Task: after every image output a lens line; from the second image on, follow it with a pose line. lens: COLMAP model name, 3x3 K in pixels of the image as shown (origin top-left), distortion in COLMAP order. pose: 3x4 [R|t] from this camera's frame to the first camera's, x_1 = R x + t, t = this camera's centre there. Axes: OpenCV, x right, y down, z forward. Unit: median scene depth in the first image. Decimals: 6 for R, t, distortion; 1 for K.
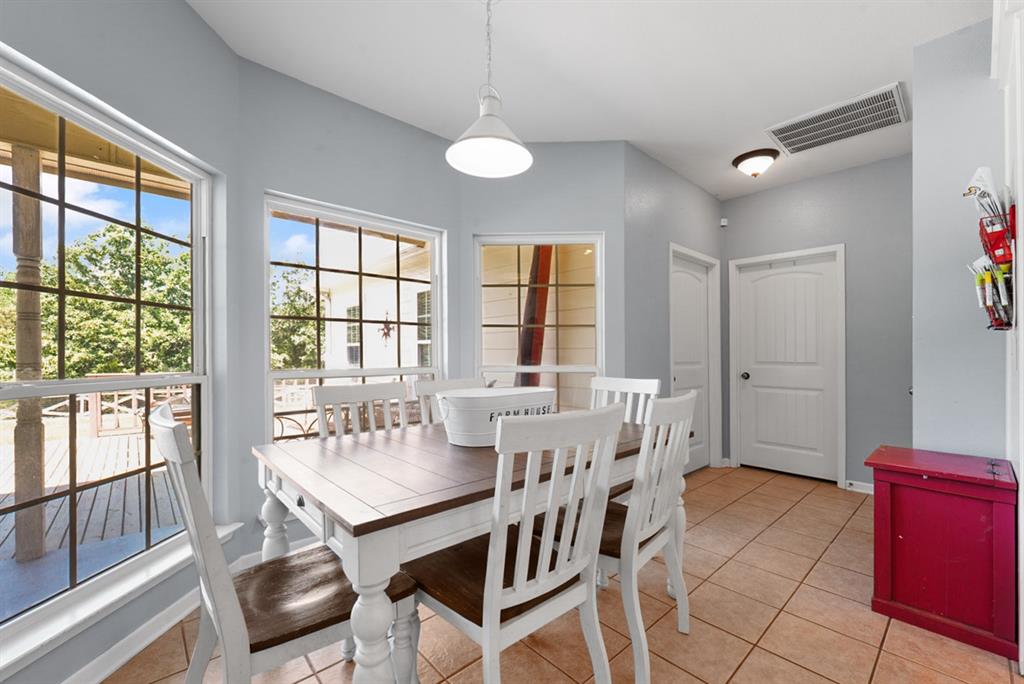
lens RADIAL K [[413.1, 0, 511.1], [0, 413.1, 350.0], [0, 0, 1]] dist [-0.003909, 0.000050]
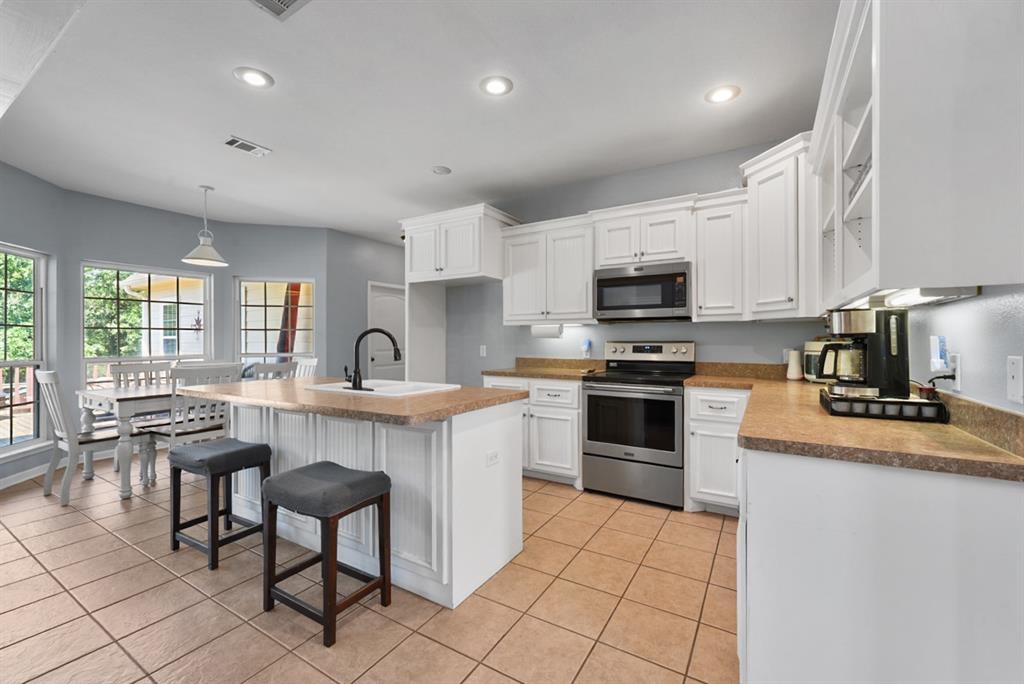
lens RADIAL K [[413.1, 0, 519.4], [0, 413.1, 340.7], [0, 0, 1]] dist [-0.003909, 0.000050]
pose [[0.957498, -0.014703, 0.288065, 0.222718], [0.009832, 0.999783, 0.018349, -0.015711], [-0.288272, -0.014737, 0.957435, -0.389331]]
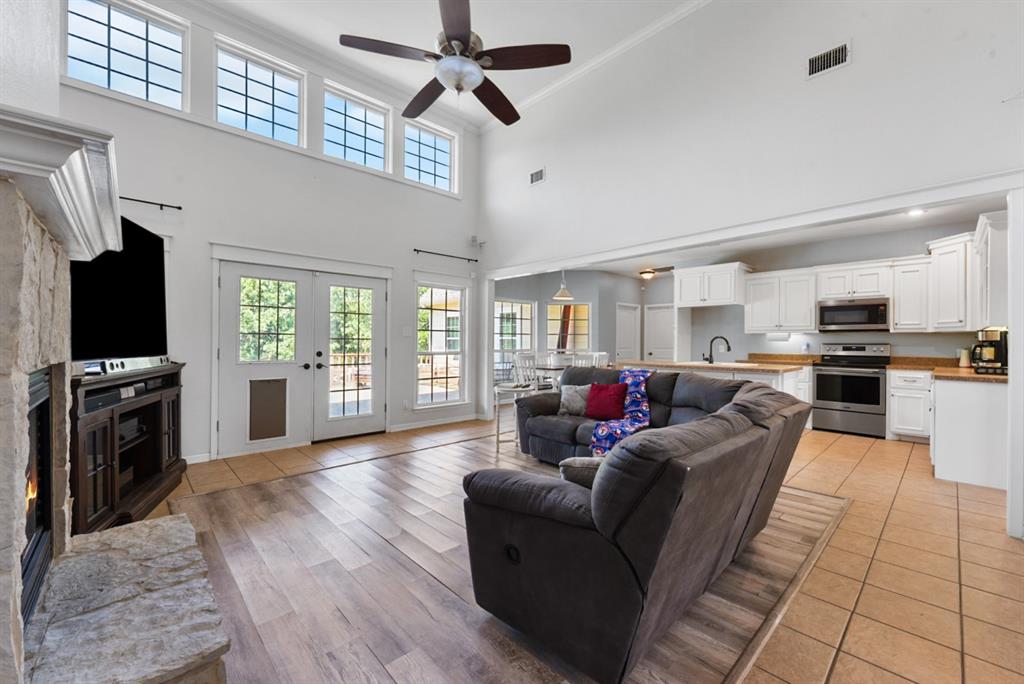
lens RADIAL K [[413.1, 0, 505.2], [0, 413.1, 341.4], [0, 0, 1]] dist [-0.003909, 0.000050]
pose [[0.999884, -0.004635, 0.014499, -0.167700], [0.004456, 0.999914, 0.012357, -0.021711], [-0.014555, -0.012291, 0.999819, -0.744243]]
